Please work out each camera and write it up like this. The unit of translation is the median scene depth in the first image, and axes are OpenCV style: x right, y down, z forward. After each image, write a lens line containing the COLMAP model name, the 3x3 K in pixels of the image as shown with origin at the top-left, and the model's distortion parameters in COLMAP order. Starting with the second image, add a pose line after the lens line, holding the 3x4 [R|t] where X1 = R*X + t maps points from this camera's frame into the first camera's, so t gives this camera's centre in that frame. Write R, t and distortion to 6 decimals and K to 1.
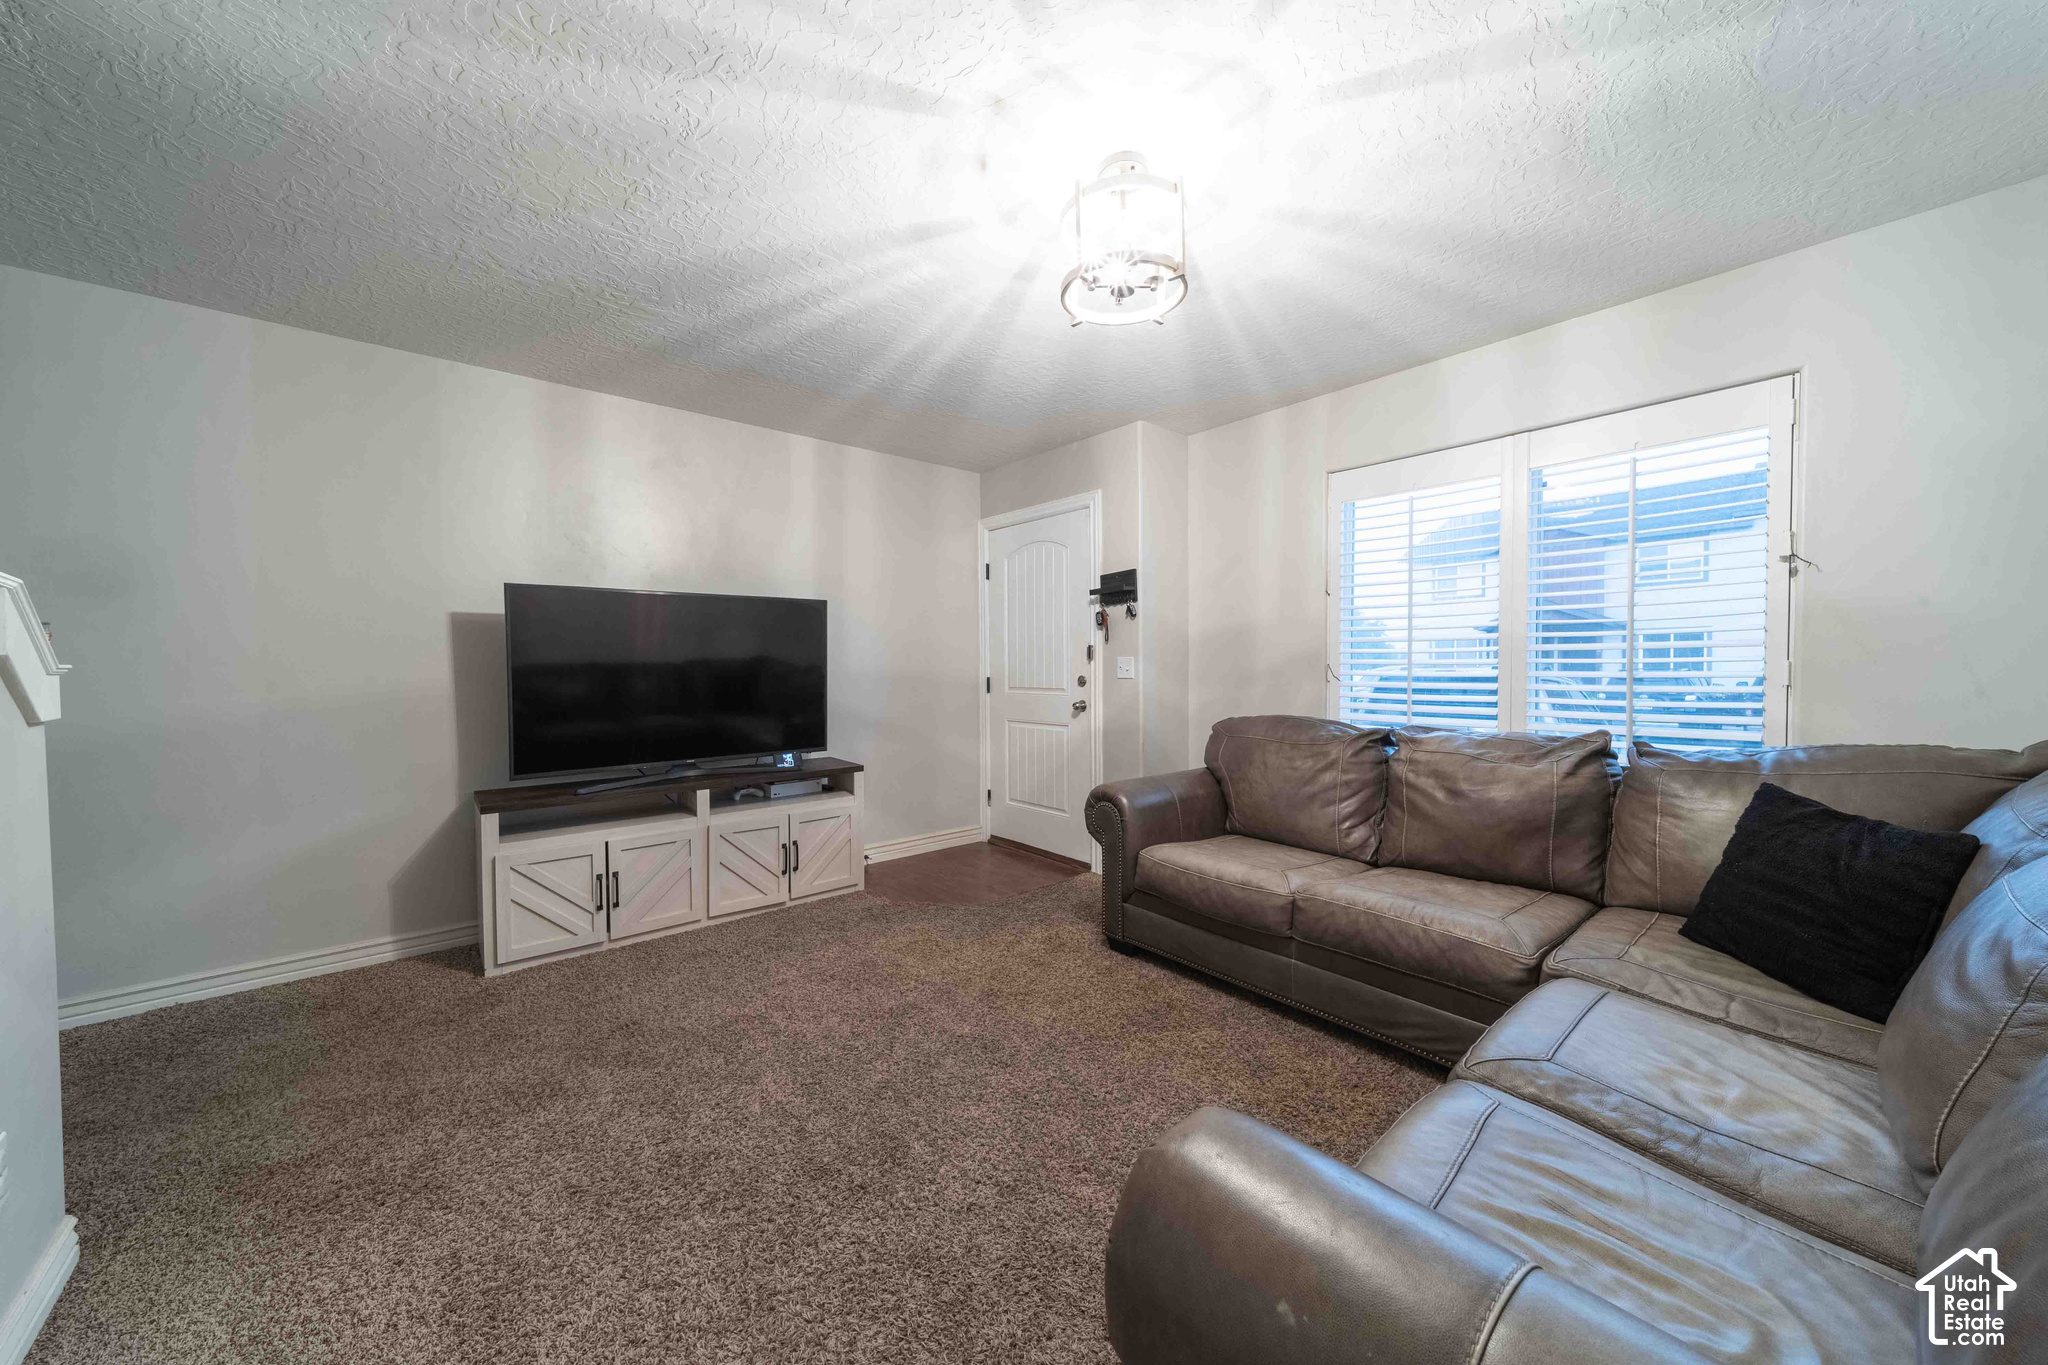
lens RADIAL K [[711.7, 0, 1016.1], [0, 711.7, 681.8], [0, 0, 1]] dist [0.001001, 0.000061]
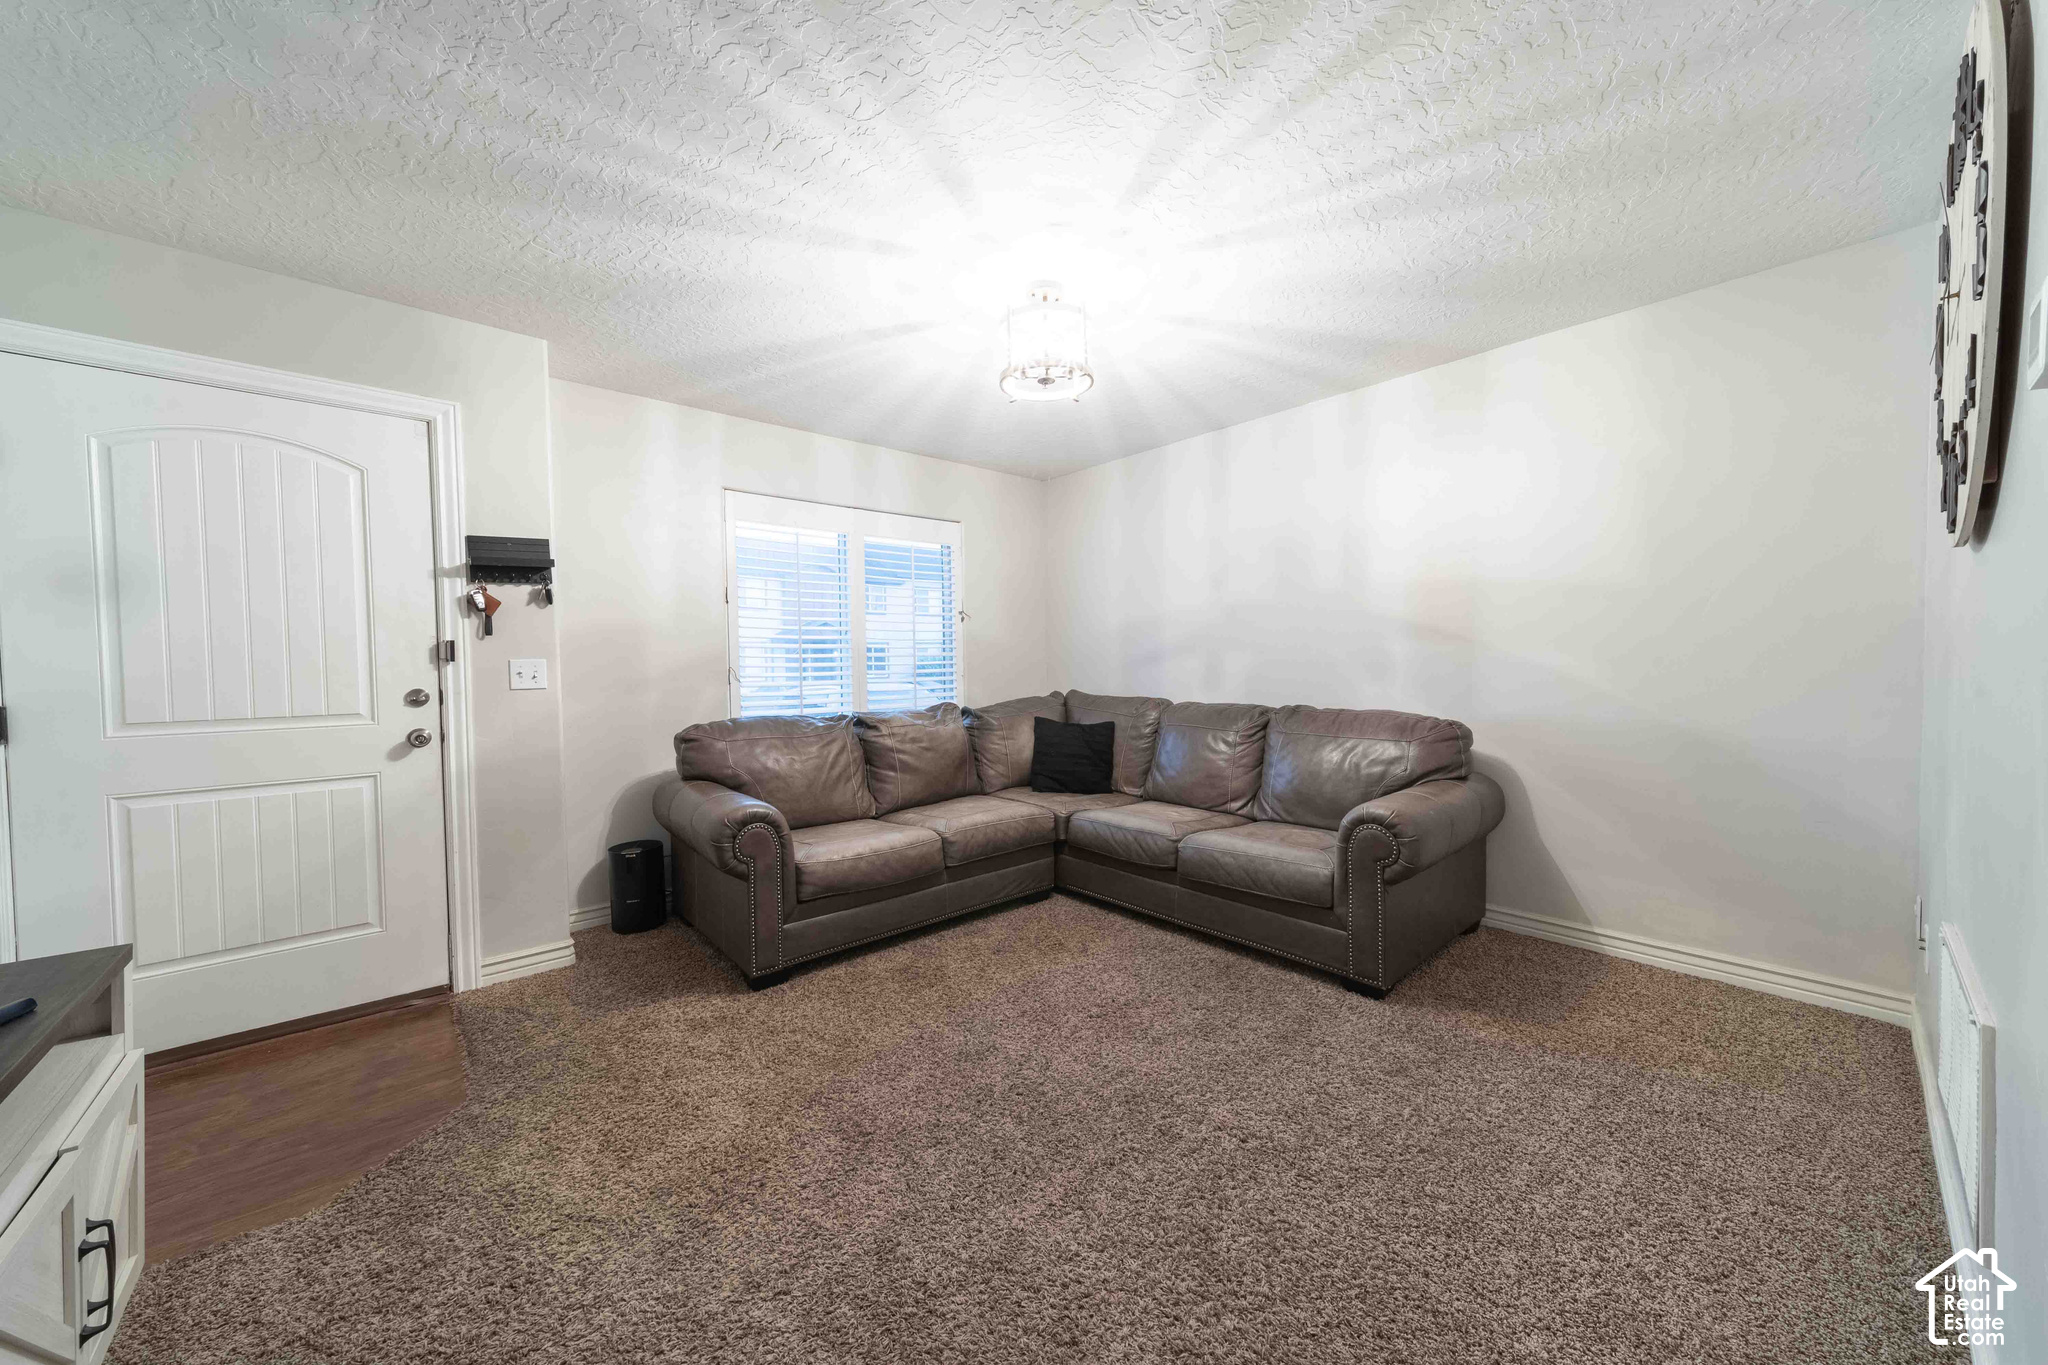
lens RADIAL K [[711.7, 0, 1016.1], [0, 711.7, 681.8], [0, 0, 1]] dist [0.001001, 0.000061]
pose [[-0.009156, -0.019664, 0.999765, -0.772646], [0.041869, 0.998922, 0.020031, -0.008572], [-0.999081, 0.042042, -0.008323, 0.707200]]
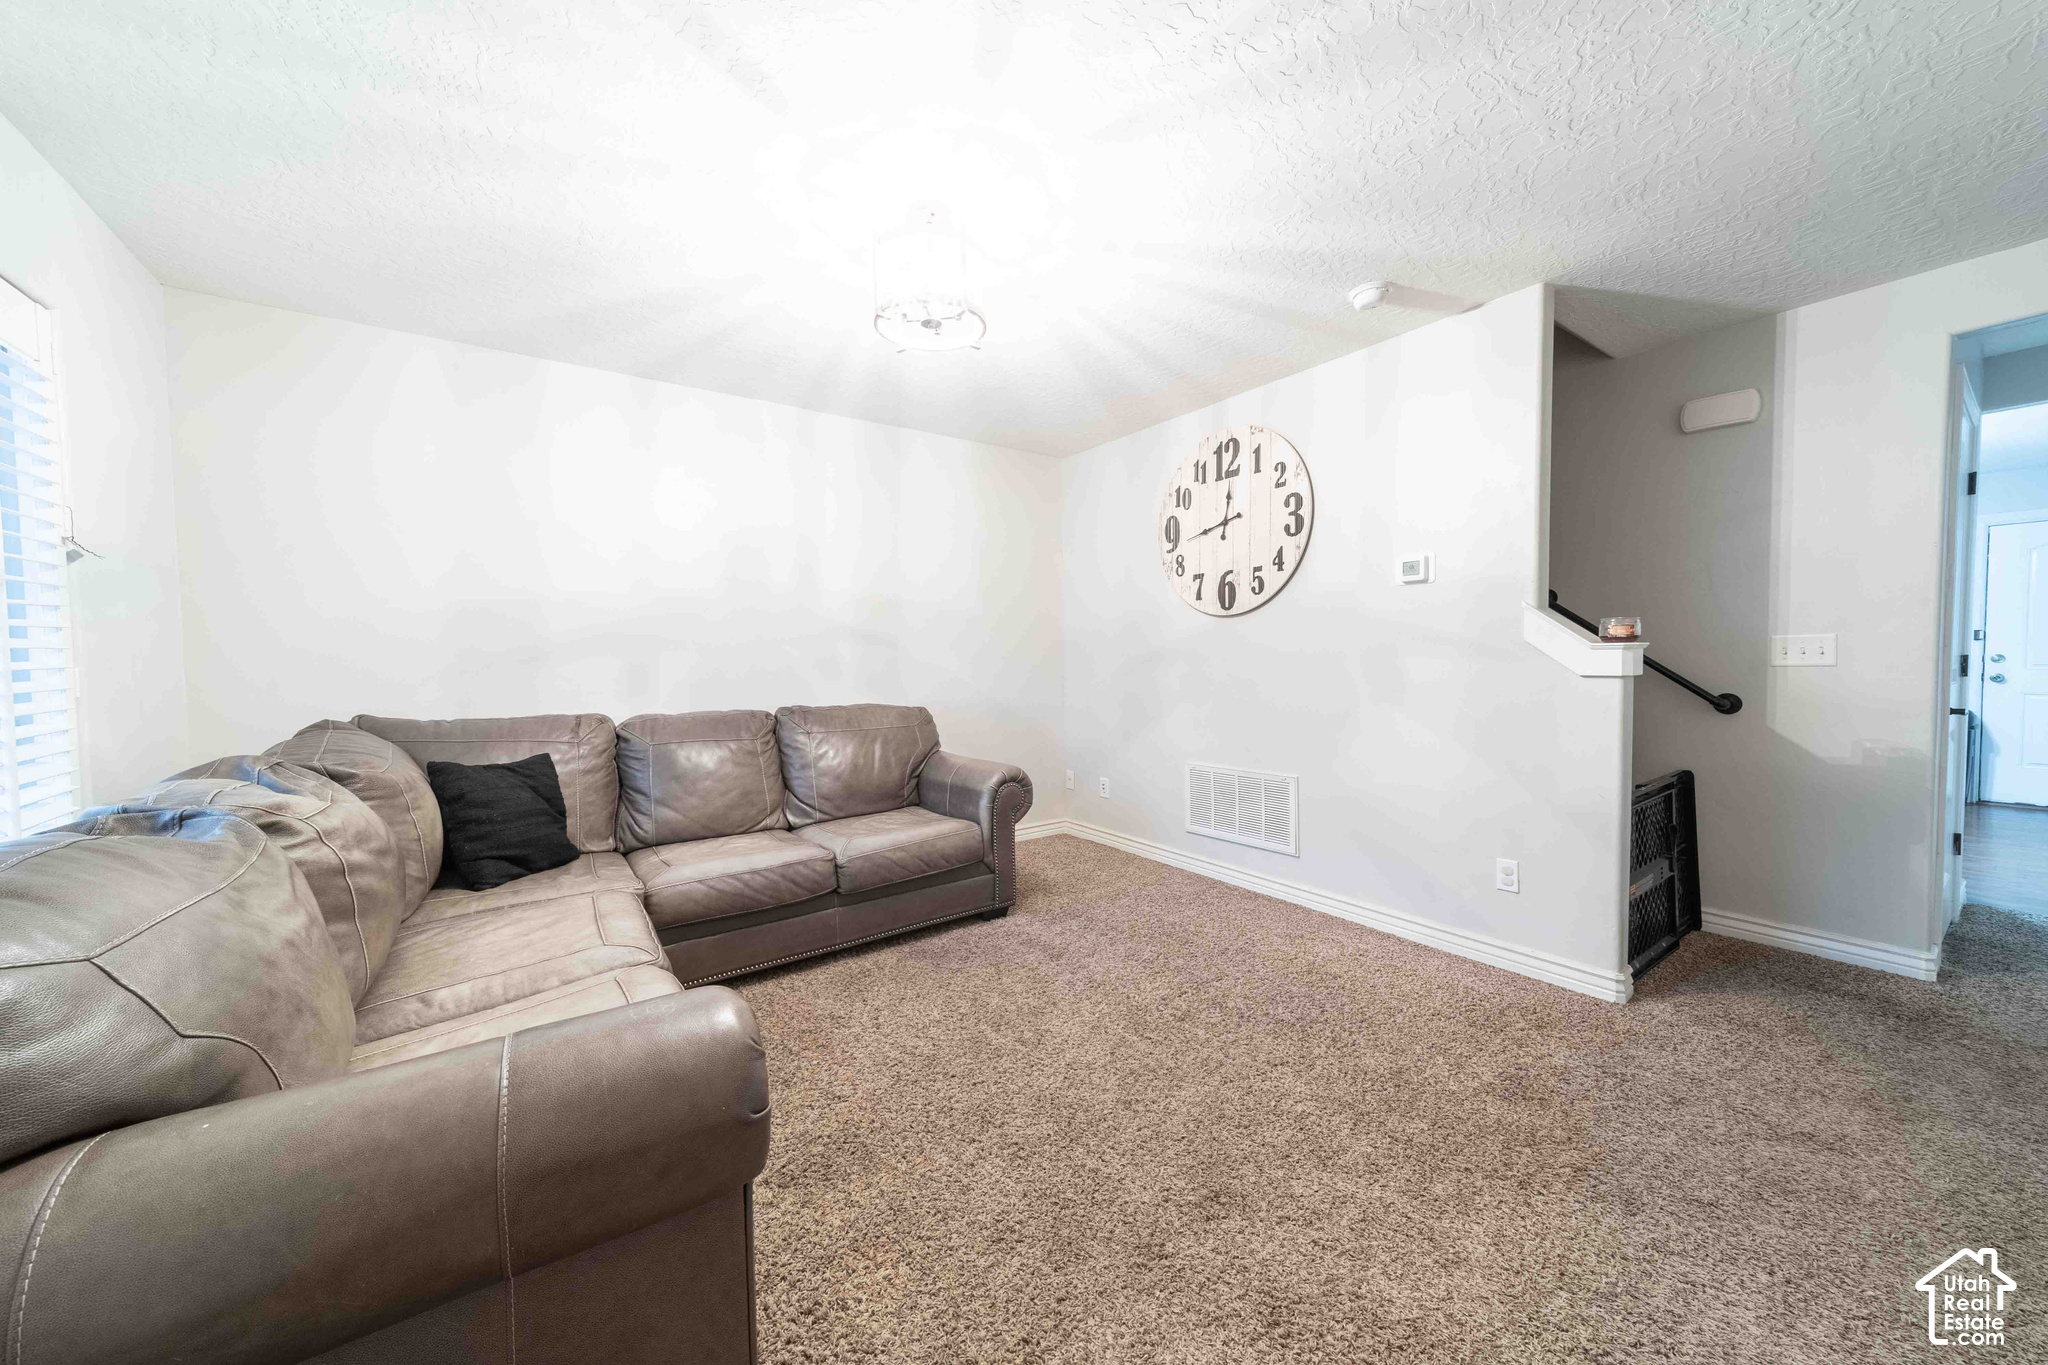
lens RADIAL K [[711.7, 0, 1016.1], [0, 711.7, 681.8], [0, 0, 1]] dist [0.001001, 0.000061]
pose [[-0.995215, 0.015000, 0.096549, -0.049461], [0.020872, 0.997974, 0.060098, -0.031128], [-0.095452, 0.061826, -0.993512, 1.391976]]
